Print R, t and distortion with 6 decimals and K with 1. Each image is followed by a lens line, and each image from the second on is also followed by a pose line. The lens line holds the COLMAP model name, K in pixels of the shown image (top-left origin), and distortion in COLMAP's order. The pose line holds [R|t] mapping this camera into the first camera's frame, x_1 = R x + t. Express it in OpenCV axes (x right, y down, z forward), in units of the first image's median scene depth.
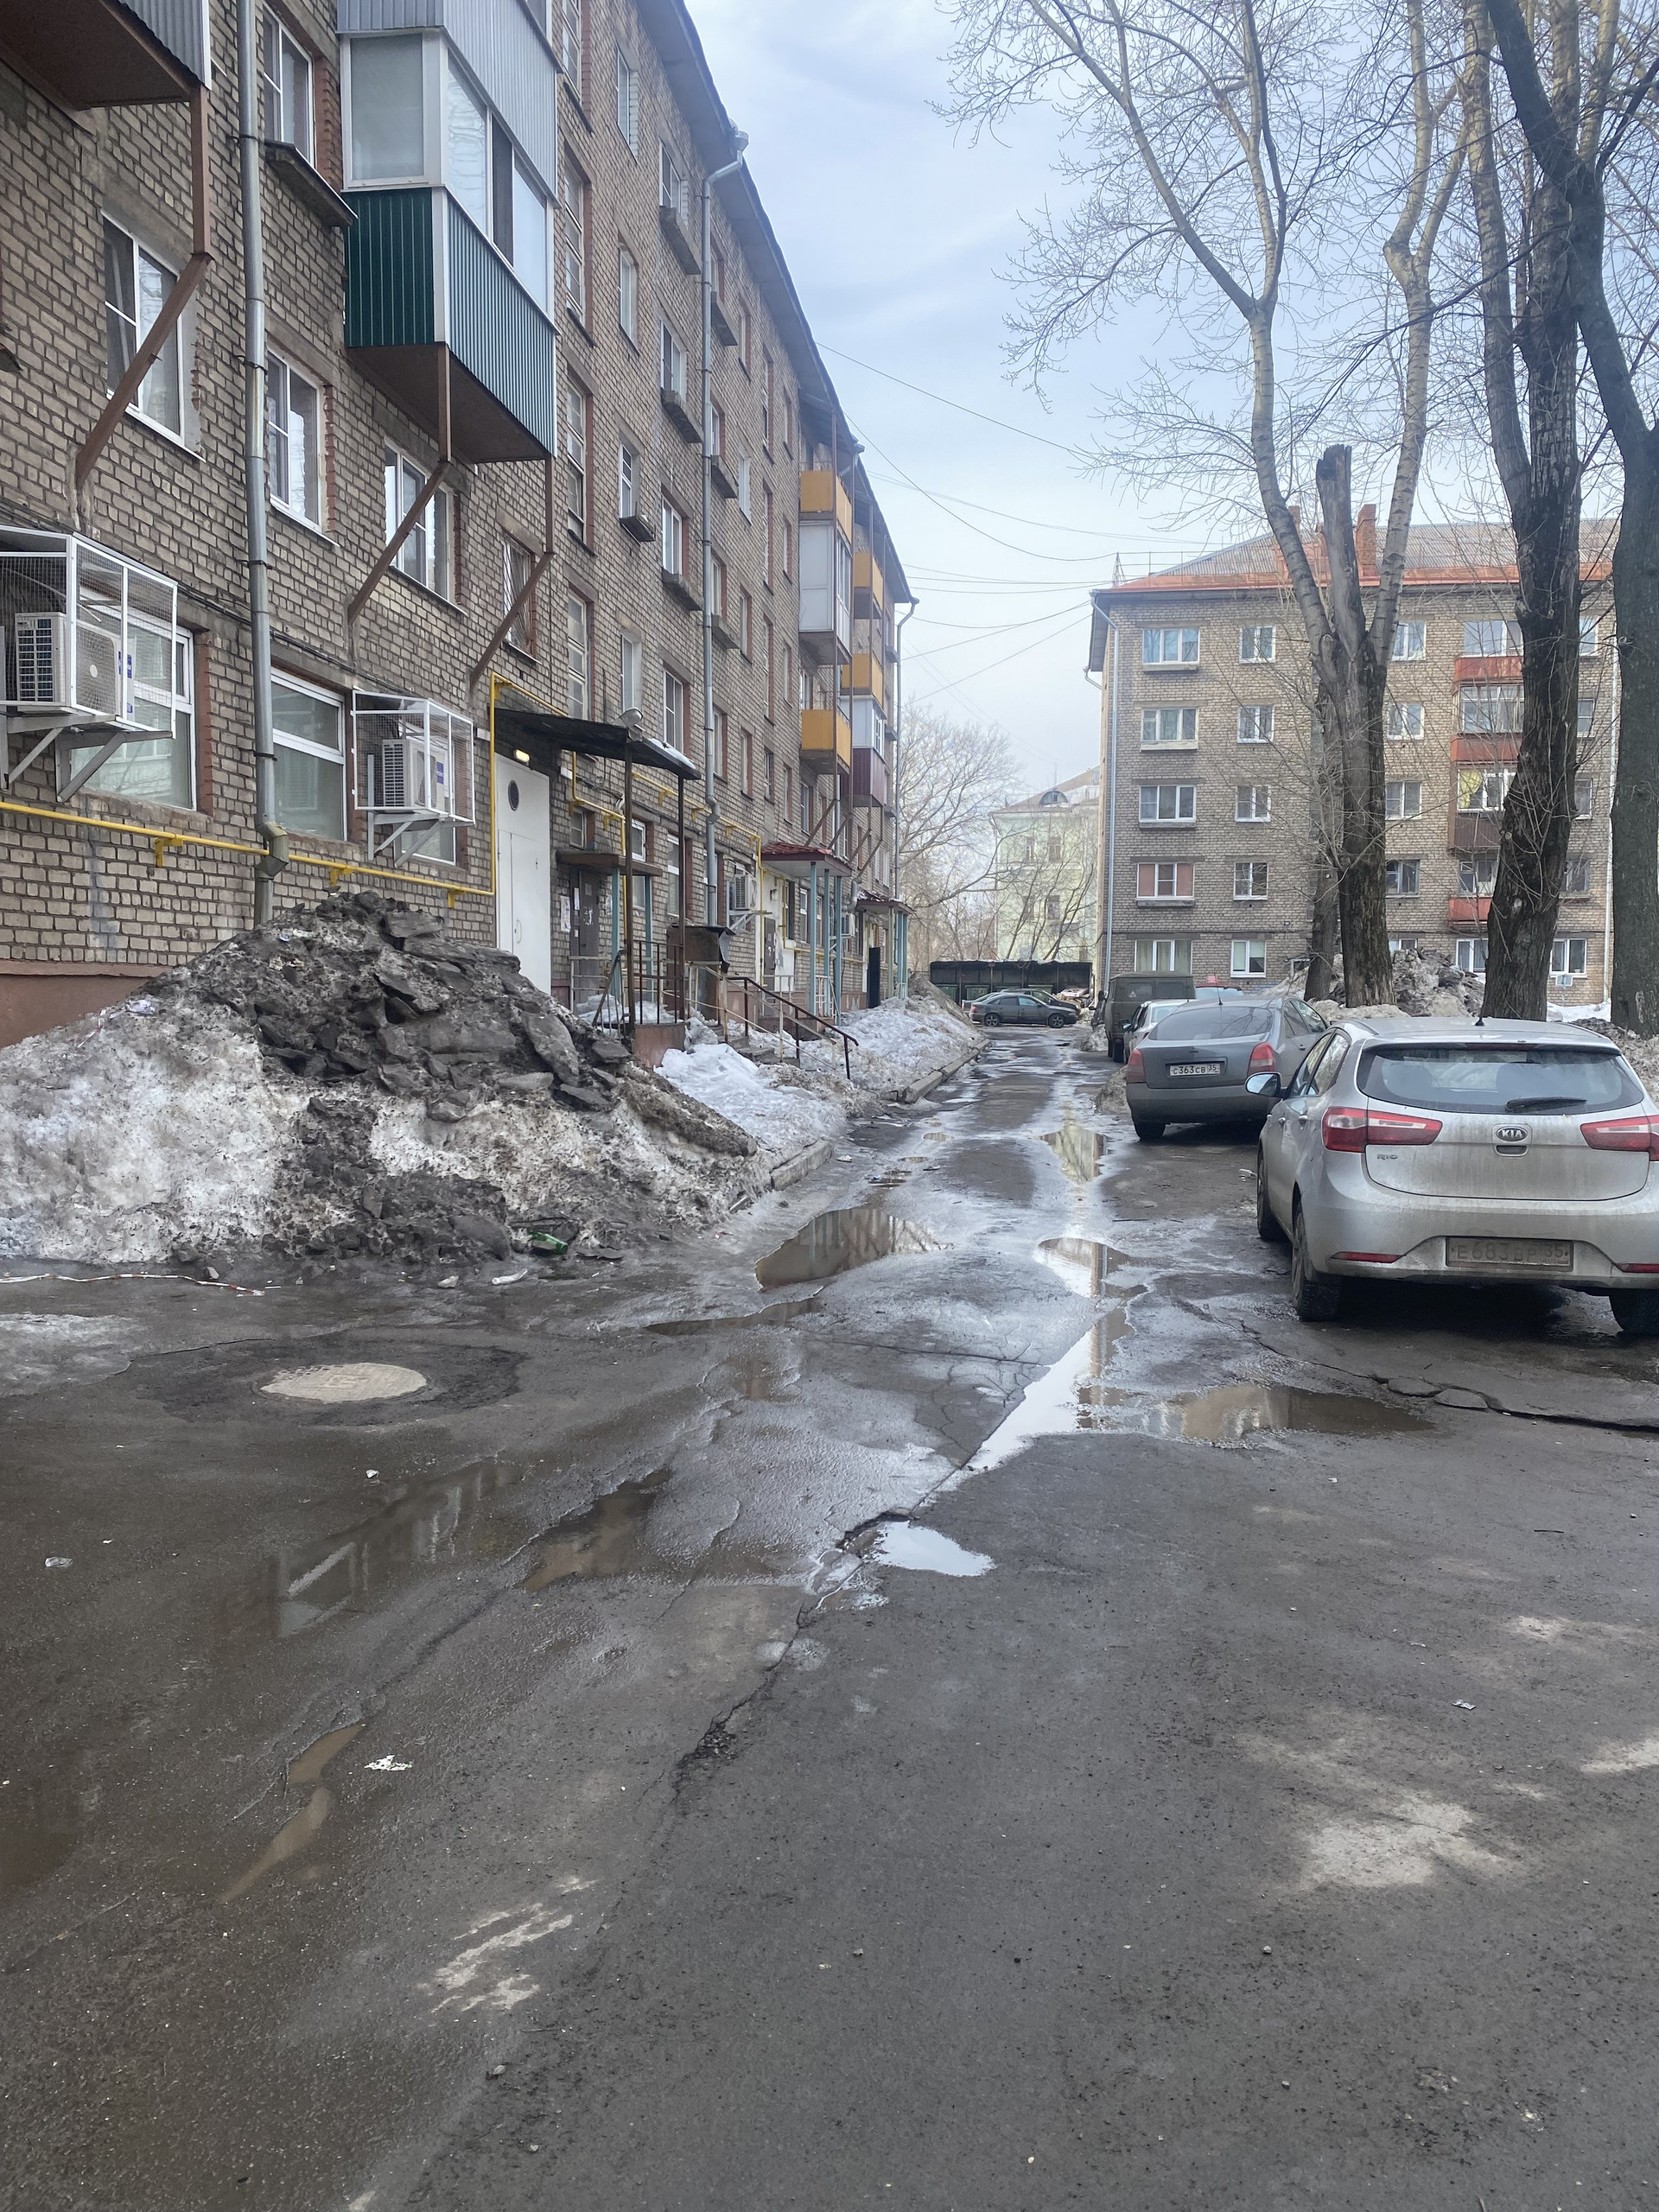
lens RADIAL K [[1750.9, 0, 964.1], [0, 1750.9, 1138.0], [0, 0, 1]] dist [0.047467, -0.077104]
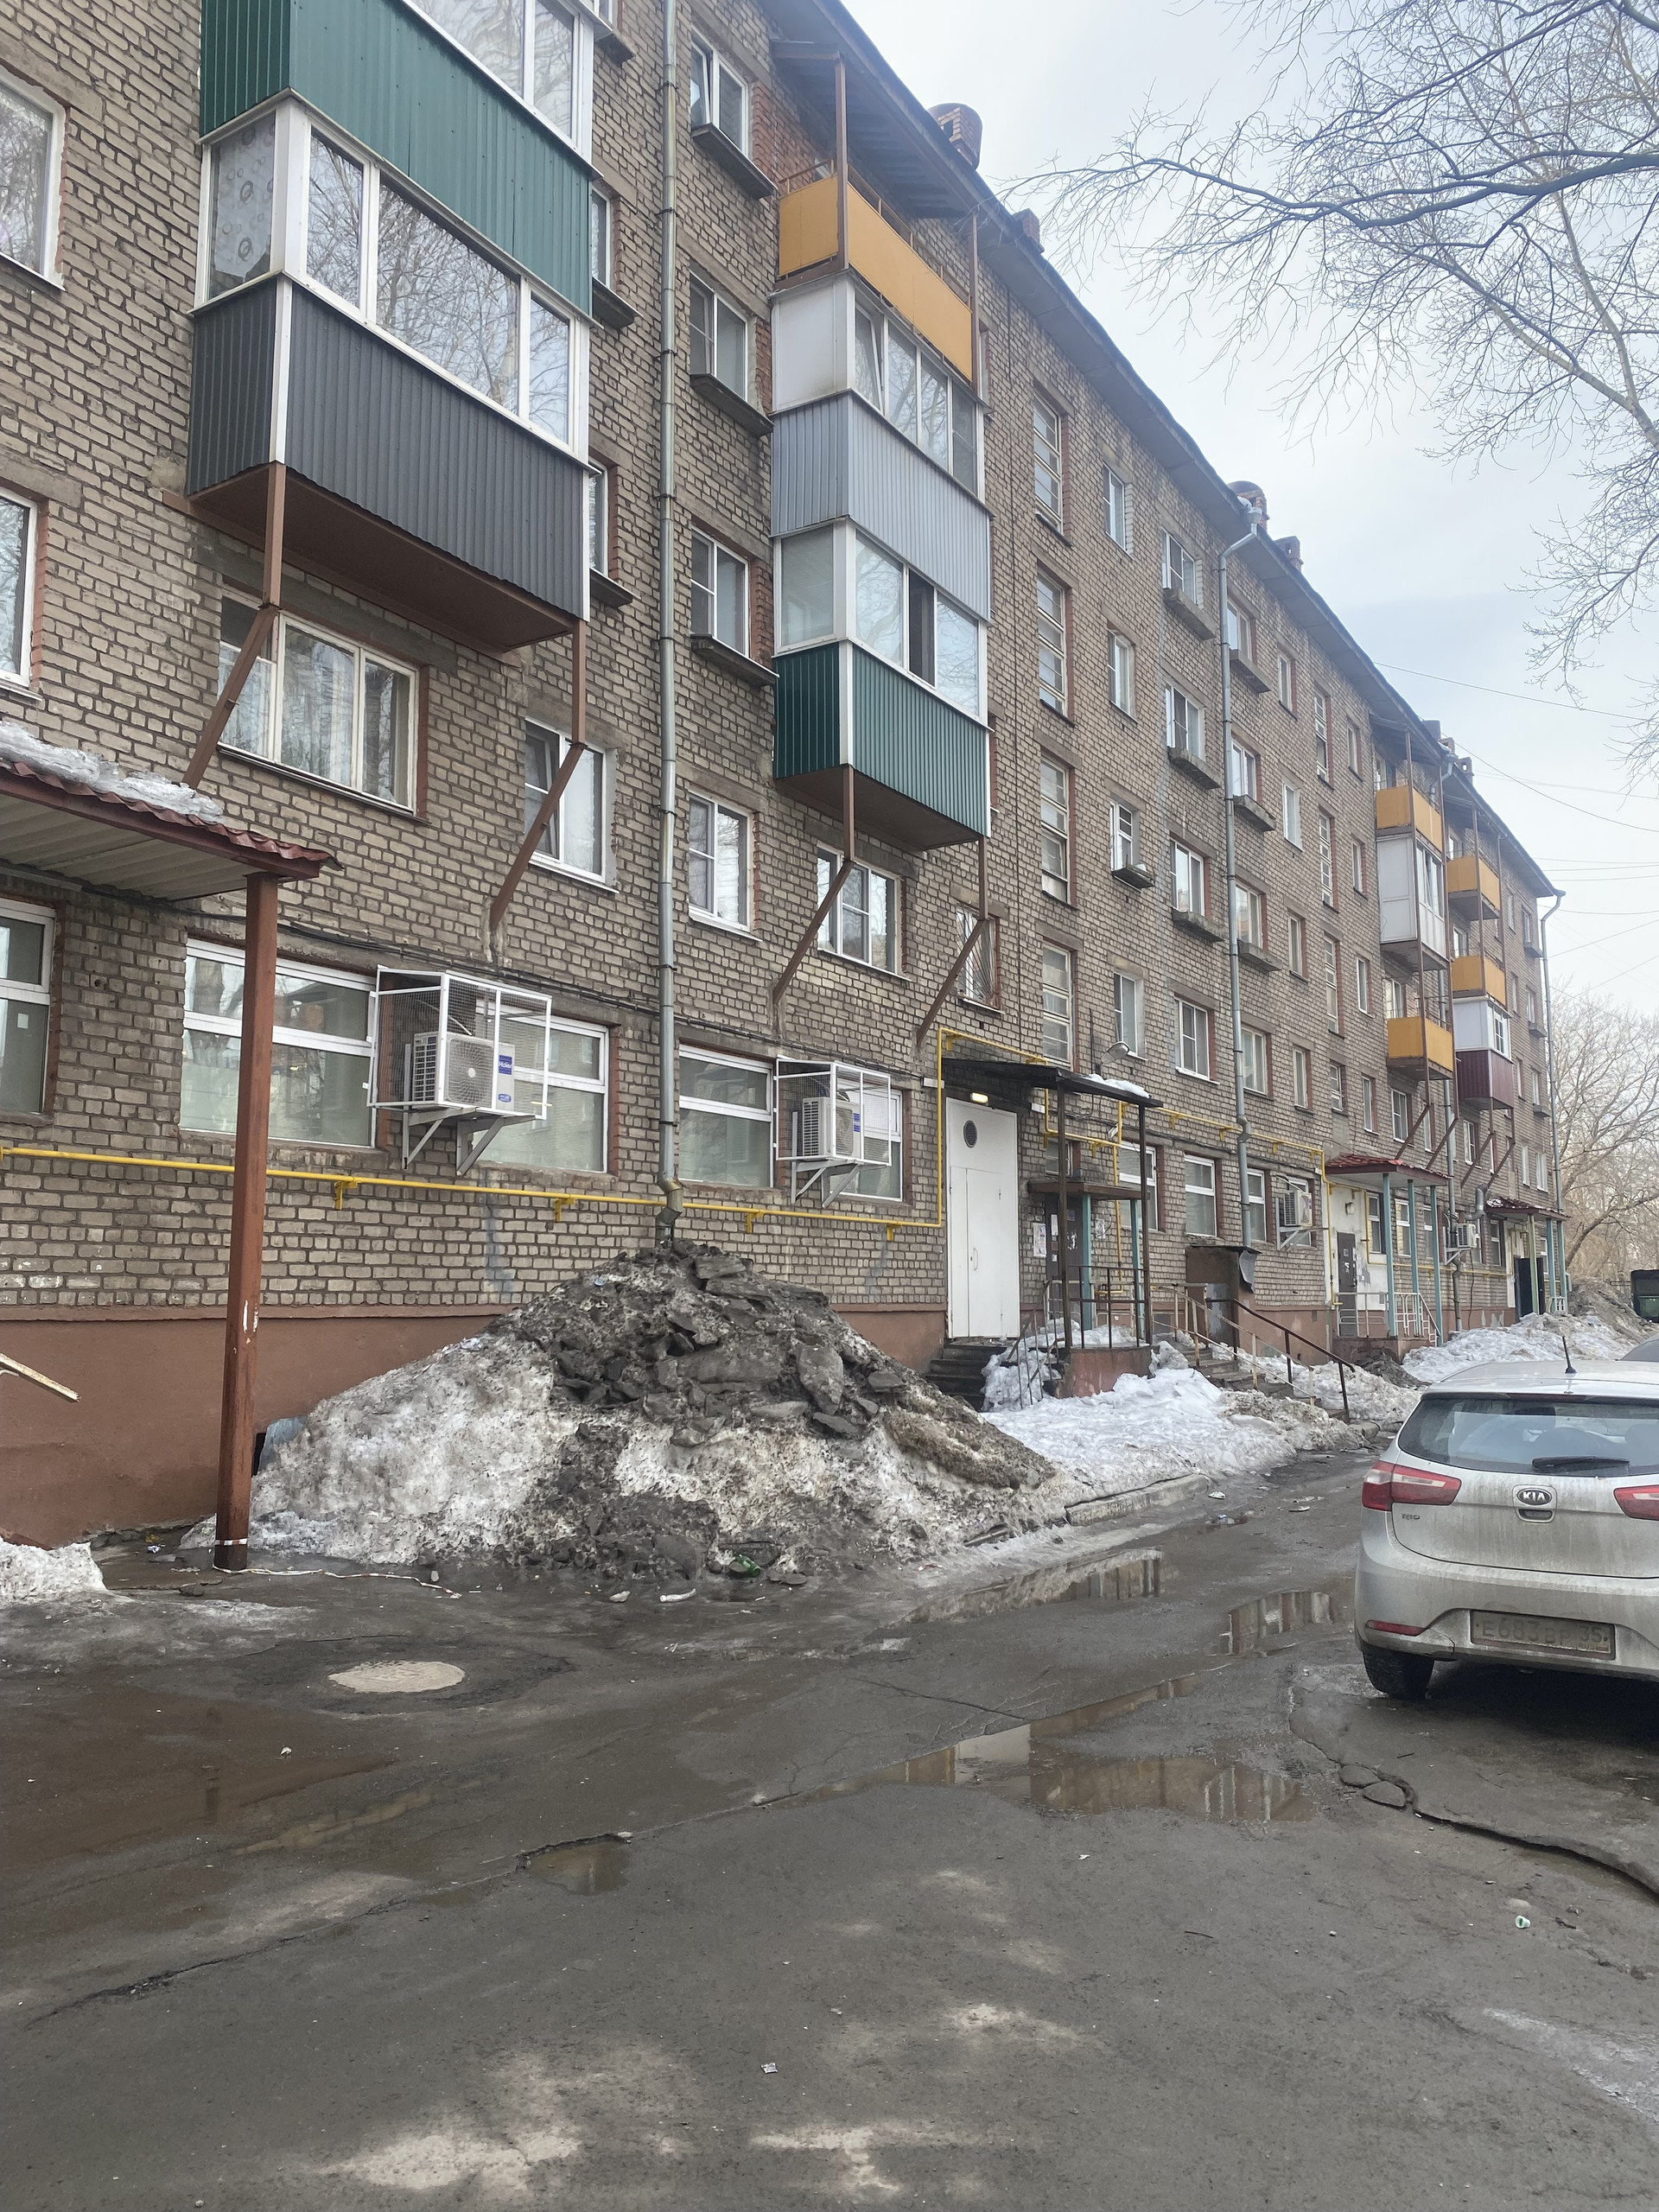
lens RADIAL K [[1777.0, 0, 830.2], [0, 1777.0, 1073.0], [0, 0, 1]] dist [0.039268, -0.014413]
pose [[0.903451, -0.063486, -0.423964, 0.243366], [-0.027651, 0.978284, -0.205415, -0.010095], [0.427798, 0.197305, 0.882077, -0.008367]]
